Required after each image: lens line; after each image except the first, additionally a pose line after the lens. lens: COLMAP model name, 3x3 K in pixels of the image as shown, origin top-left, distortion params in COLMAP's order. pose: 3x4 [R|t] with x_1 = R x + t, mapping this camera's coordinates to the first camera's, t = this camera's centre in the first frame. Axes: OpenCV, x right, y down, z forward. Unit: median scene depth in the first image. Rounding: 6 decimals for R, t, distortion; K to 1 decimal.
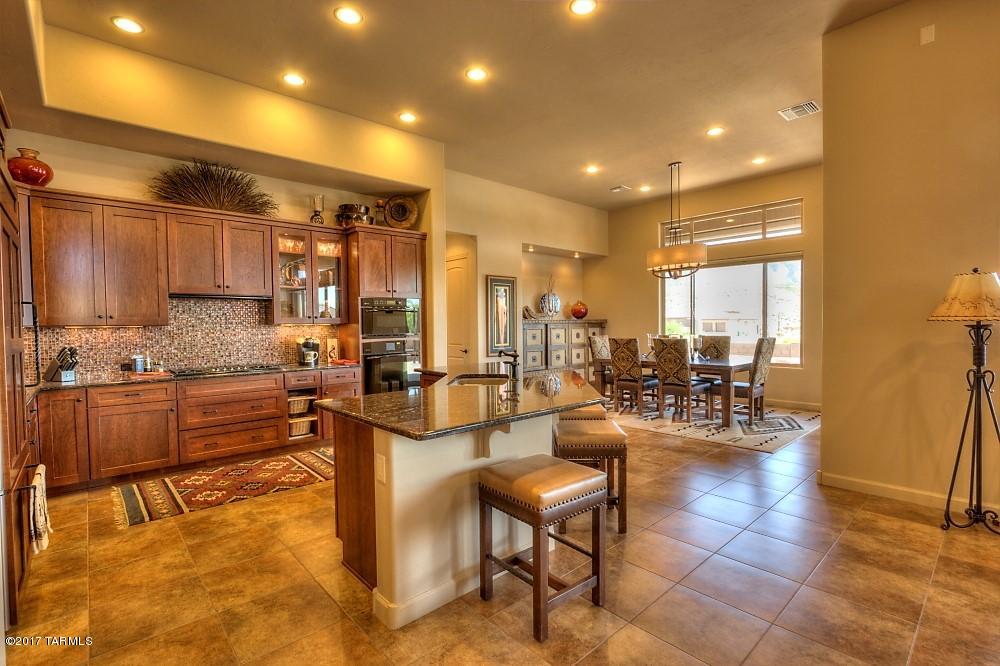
lens RADIAL K [[469.5, 0, 515.0], [0, 469.5, 335.6], [0, 0, 1]] dist [-0.007698, -0.000594]
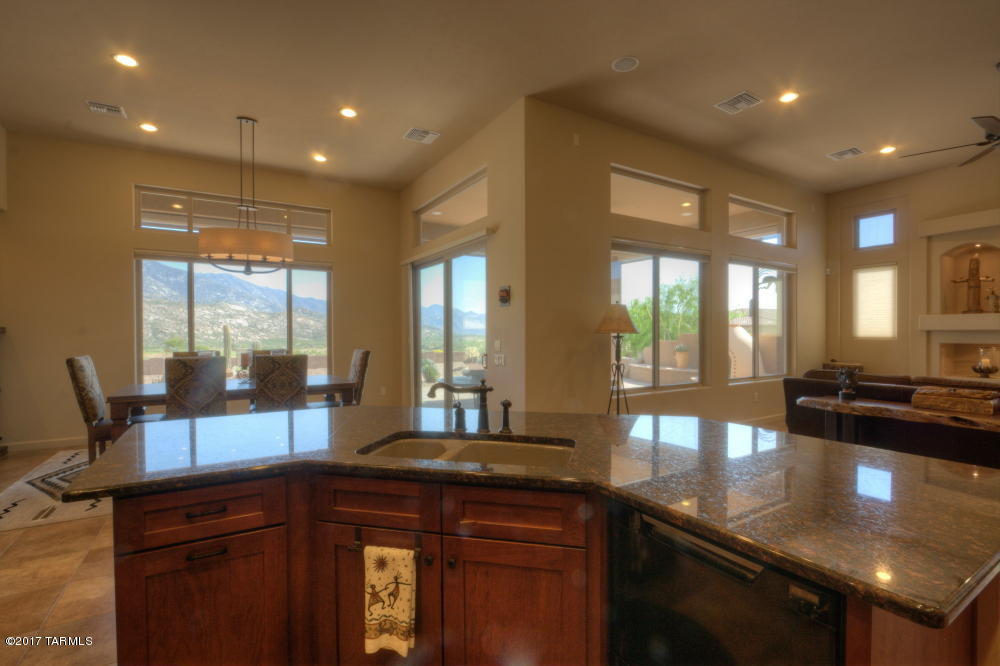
lens RADIAL K [[469.5, 0, 505.8], [0, 469.5, 336.8], [0, 0, 1]] dist [-0.007698, -0.000594]
pose [[0.201239, -0.001676, 0.979541, -0.371377], [0.024081, 0.999705, -0.003236, -0.012748], [-0.979246, 0.024240, 0.201220, 0.557368]]
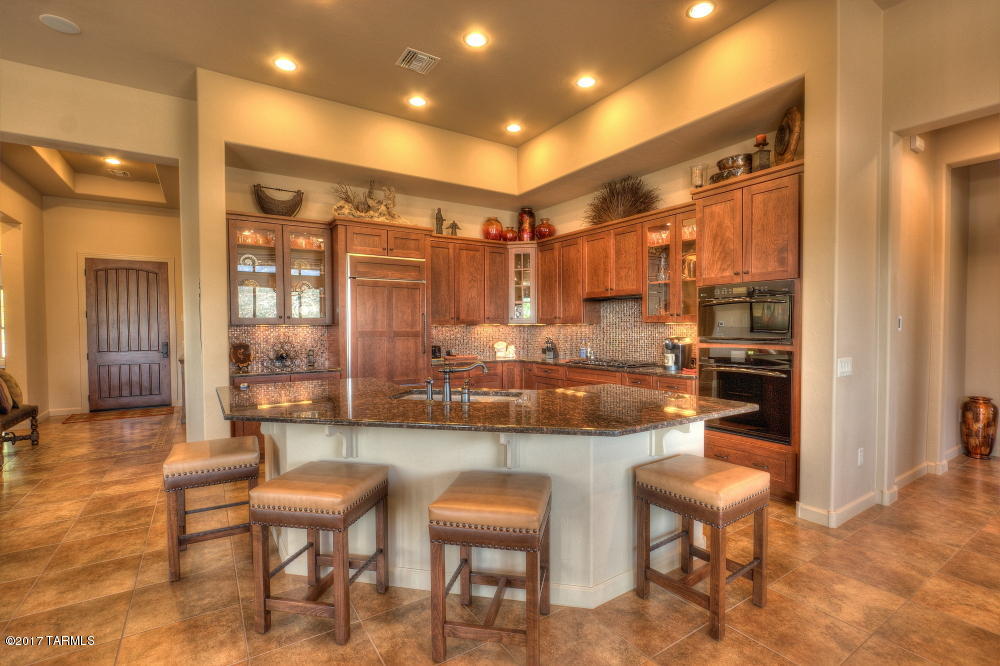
lens RADIAL K [[469.5, 0, 504.6], [0, 469.5, 340.8], [0, 0, 1]] dist [-0.007698, -0.000594]
pose [[-0.176450, 0.043638, -0.983342, 0.460058], [-0.017442, 0.998721, 0.047451, -0.025650], [0.984155, 0.025525, -0.175463, 0.811087]]
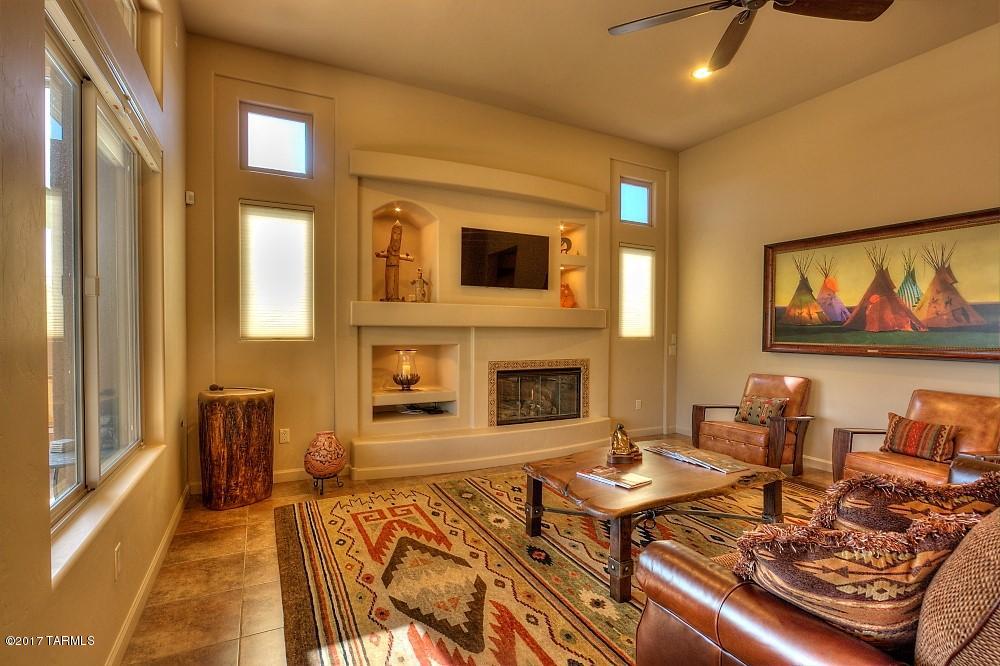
lens RADIAL K [[469.5, 0, 495.9], [0, 469.5, 334.8], [0, 0, 1]] dist [-0.007698, -0.000594]
pose [[-0.958886, 0.000470, 0.283792, 0.645761], [0.010346, 0.999392, 0.033302, -0.015706], [-0.283604, 0.034869, -0.958307, 0.393074]]
